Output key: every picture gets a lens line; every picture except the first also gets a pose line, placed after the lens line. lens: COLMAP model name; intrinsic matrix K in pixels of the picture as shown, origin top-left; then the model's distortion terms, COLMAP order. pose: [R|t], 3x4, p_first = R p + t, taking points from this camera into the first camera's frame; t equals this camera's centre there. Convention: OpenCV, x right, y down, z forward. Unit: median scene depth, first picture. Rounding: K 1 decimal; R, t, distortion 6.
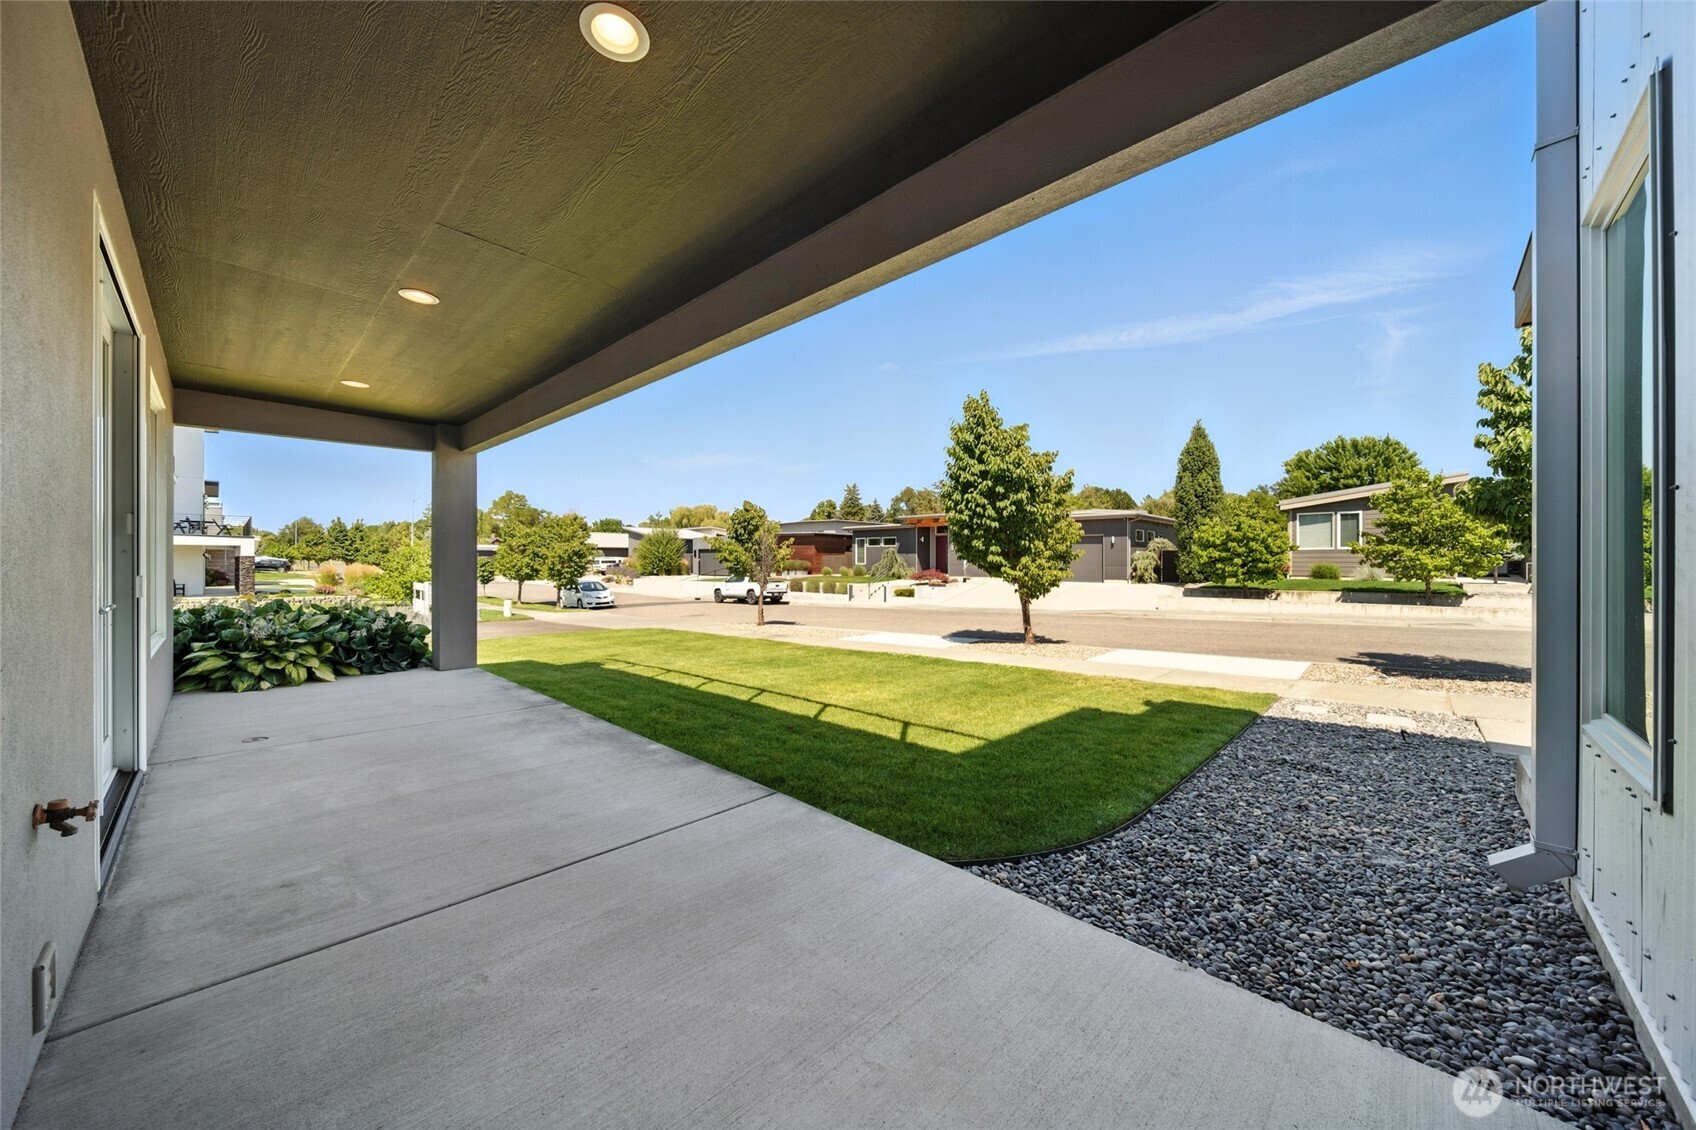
lens RADIAL K [[595.2, 0, 848.0], [0, 595.2, 565.0], [0, 0, 1]] dist [0.001678, 0.000137]
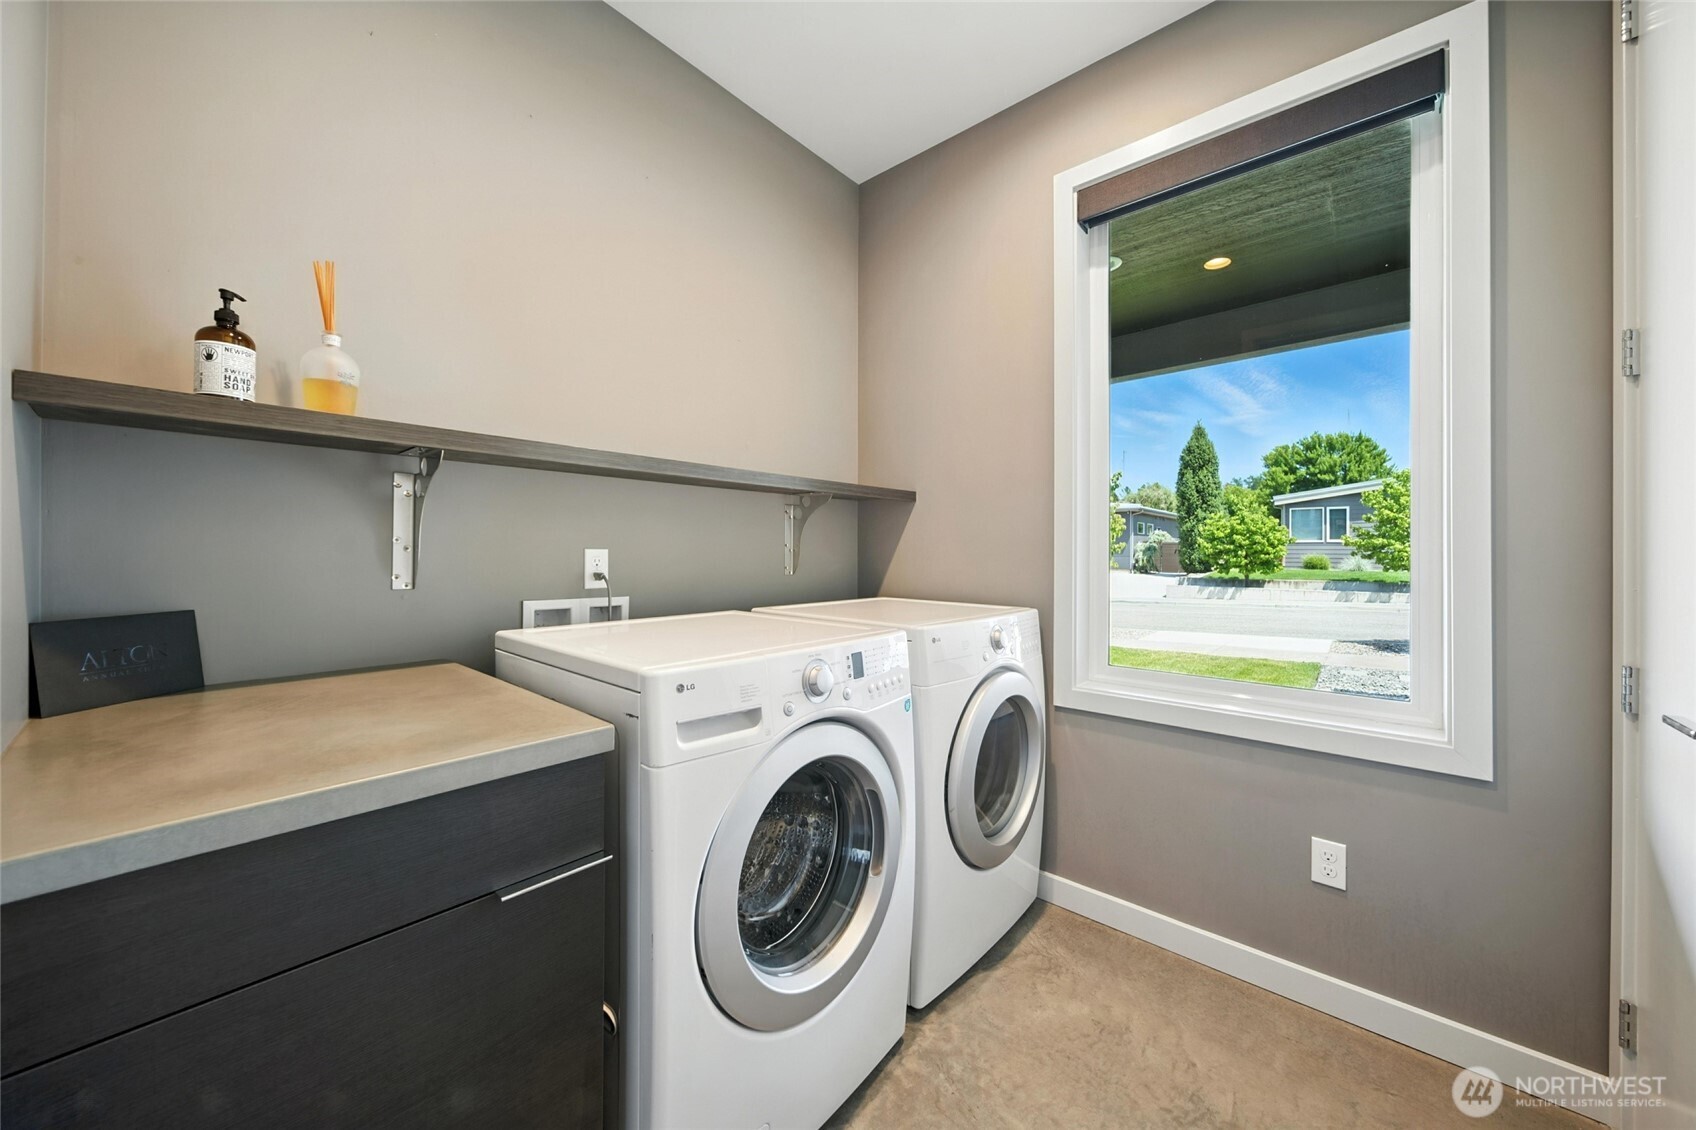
lens RADIAL K [[601.9, 0, 848.0], [0, 601.9, 565.0], [0, 0, 1]] dist [0.000858, 0.000163]
pose [[0.999236, 0.000281, 0.039084, -0.093720], [-0.000823, 0.999904, 0.013853, 0.000762], [-0.039076, -0.013875, 0.999140, -0.060178]]
